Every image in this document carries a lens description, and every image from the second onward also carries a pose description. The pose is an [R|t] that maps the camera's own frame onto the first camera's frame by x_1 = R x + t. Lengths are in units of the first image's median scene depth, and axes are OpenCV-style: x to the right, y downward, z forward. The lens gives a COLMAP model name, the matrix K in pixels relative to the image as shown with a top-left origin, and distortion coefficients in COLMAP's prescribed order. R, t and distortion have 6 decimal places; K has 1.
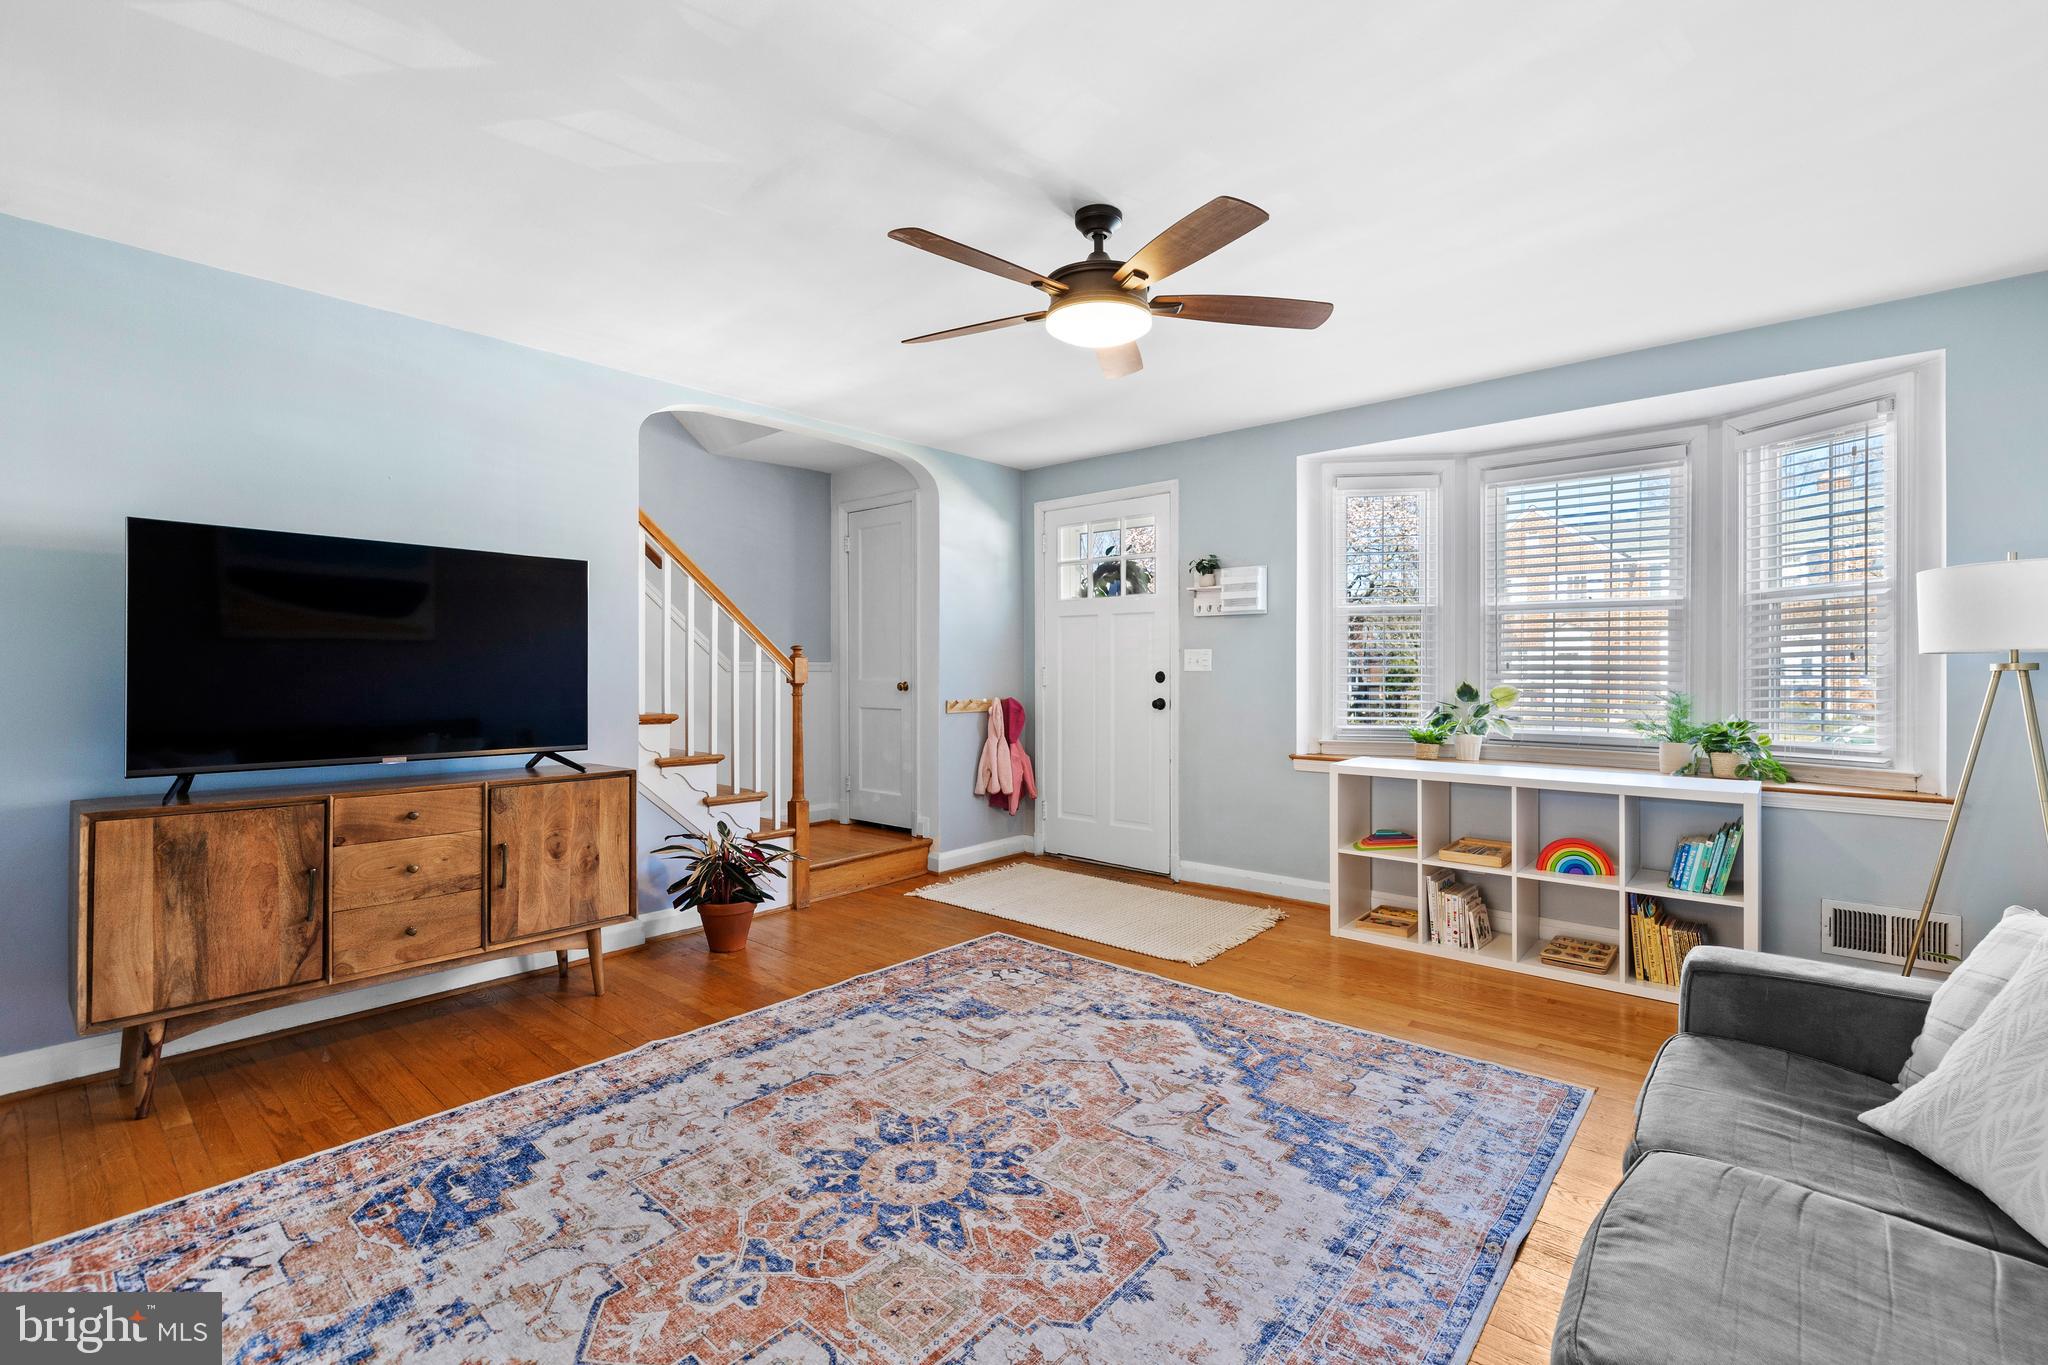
lens RADIAL K [[893.1, 0, 1020.1], [0, 893.1, 665.2], [0, 0, 1]] dist [0.001182, 0.000507]
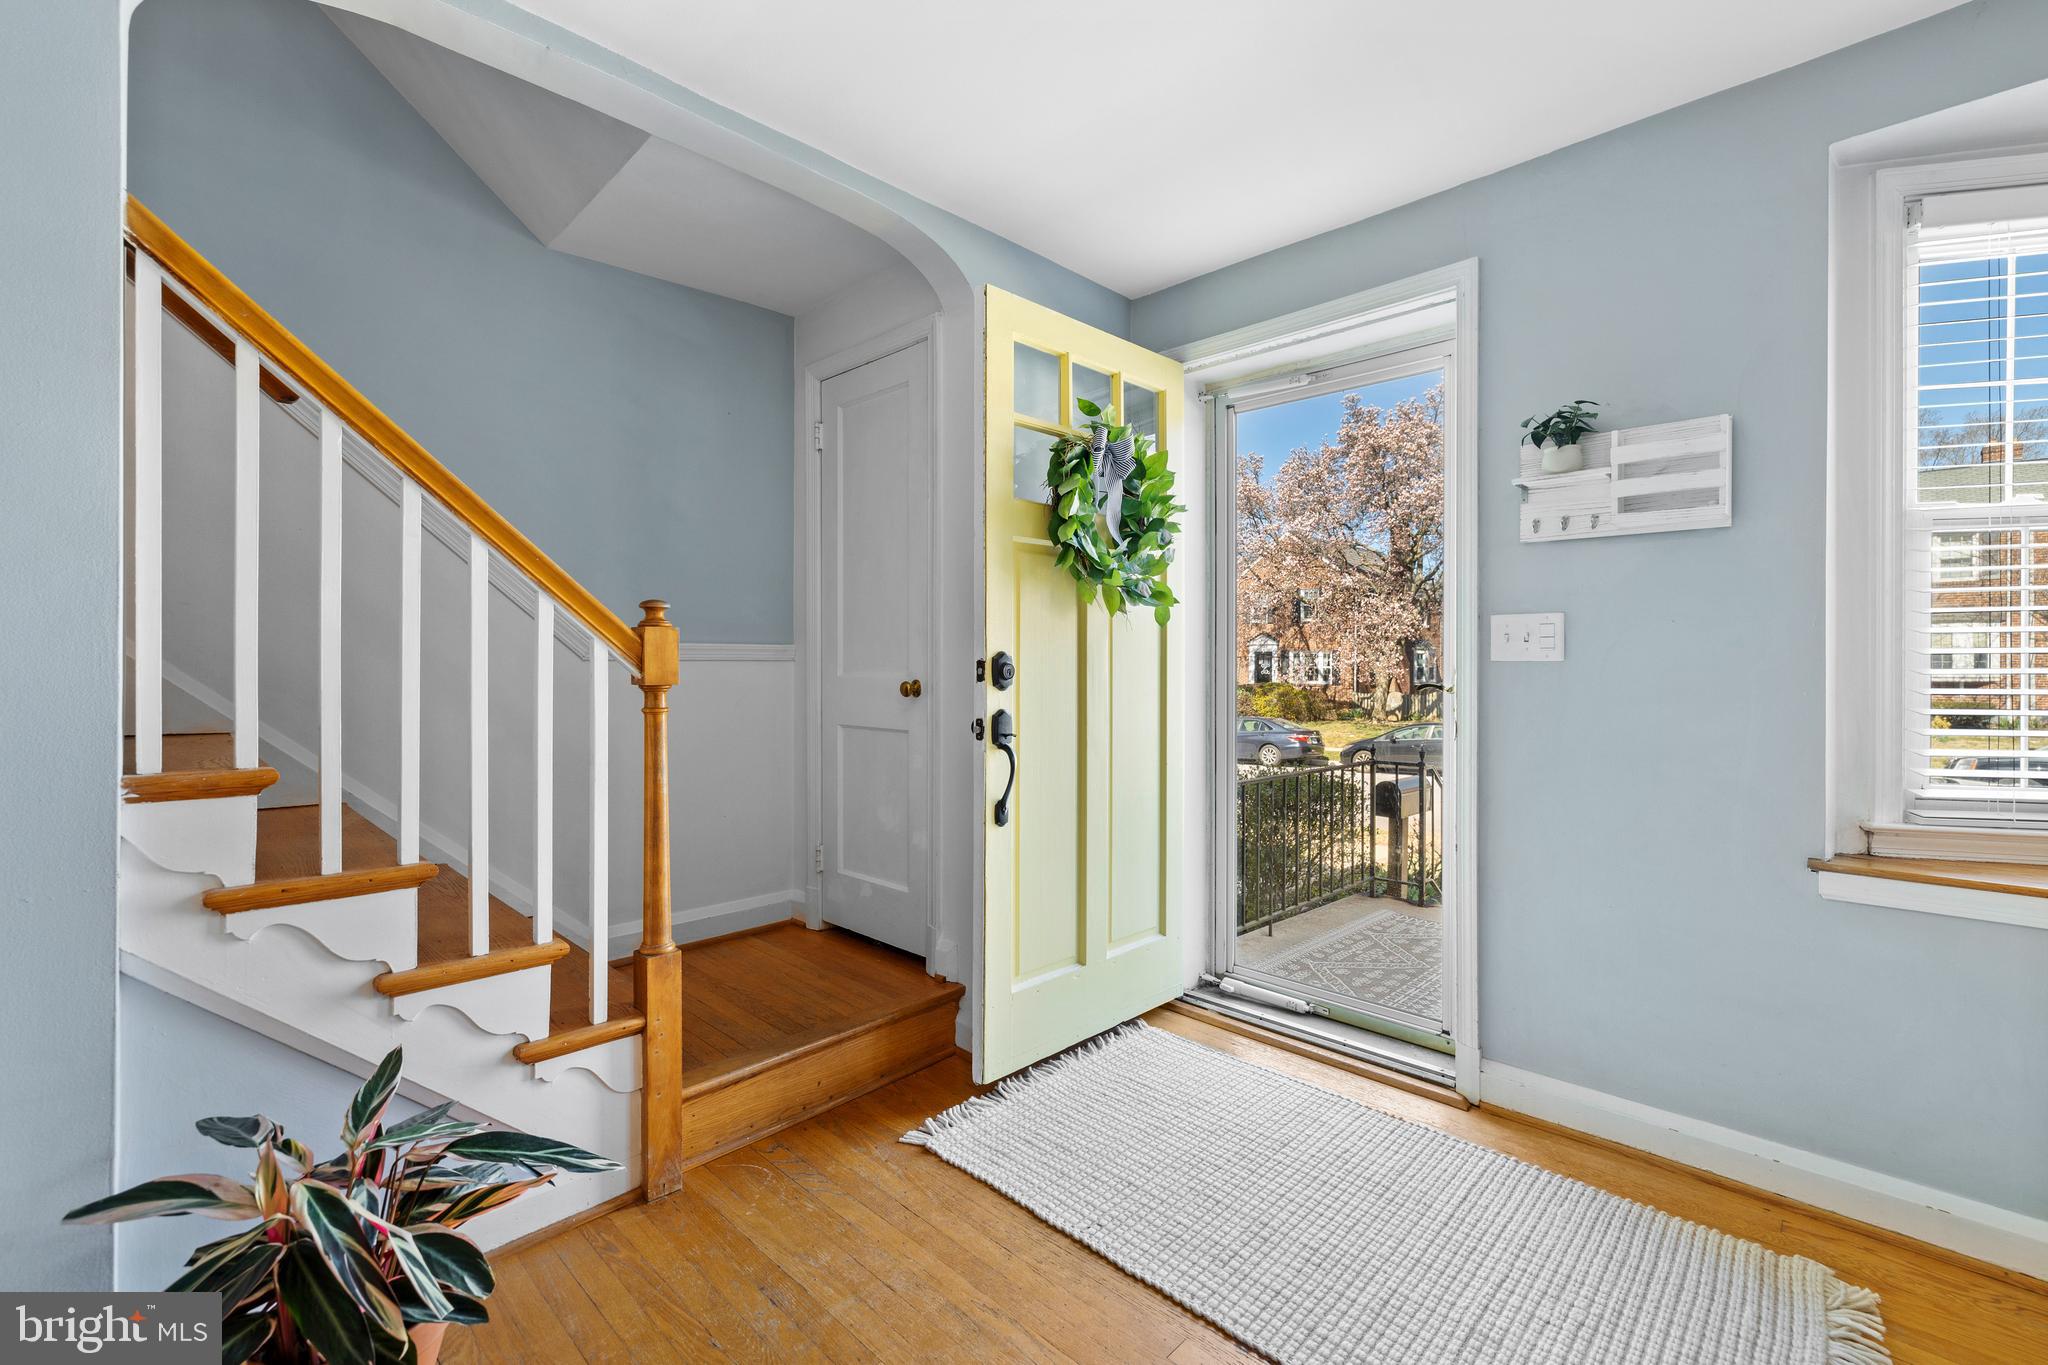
lens RADIAL K [[893.1, 0, 1020.1], [0, 893.1, 665.2], [0, 0, 1]] dist [0.001182, 0.000507]
pose [[0.998007, 0.002775, -0.063041, -0.064862], [-0.002153, 0.999948, 0.009933, 0.008876], [0.063065, -0.009778, 0.997961, 0.928420]]
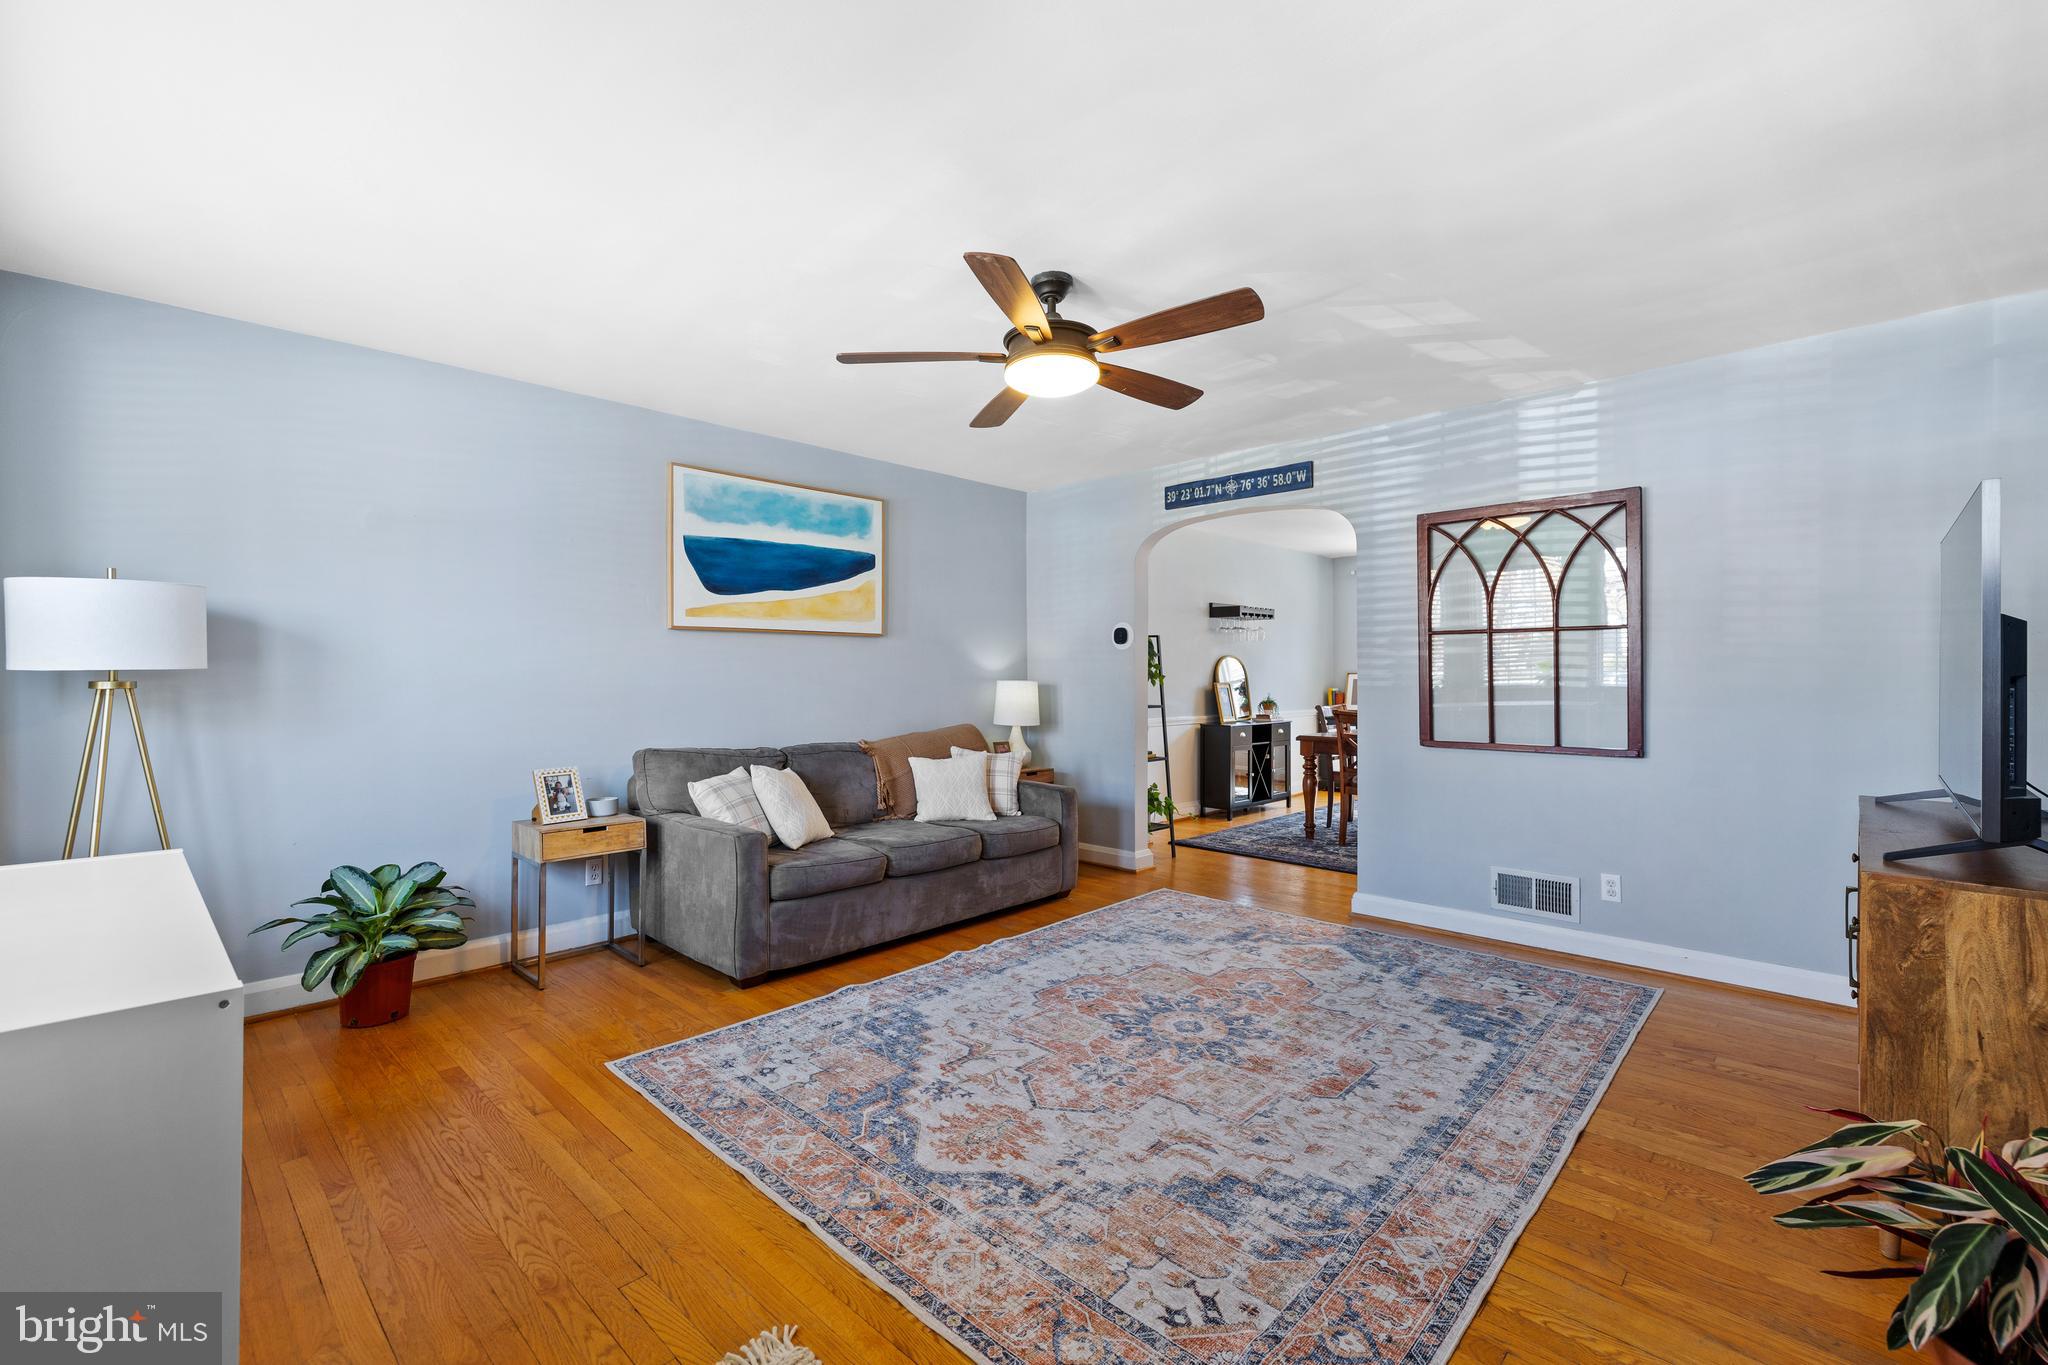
lens RADIAL K [[876.8, 0, 1019.9], [0, 876.8, 677.4], [0, 0, 1]] dist [-0.001178, 0.000134]
pose [[-0.998865, 0.001945, 0.047599, 0.069321], [0.001853, 0.999996, -0.001993, -0.002118], [-0.047603, -0.001903, -0.998865, 1.891067]]
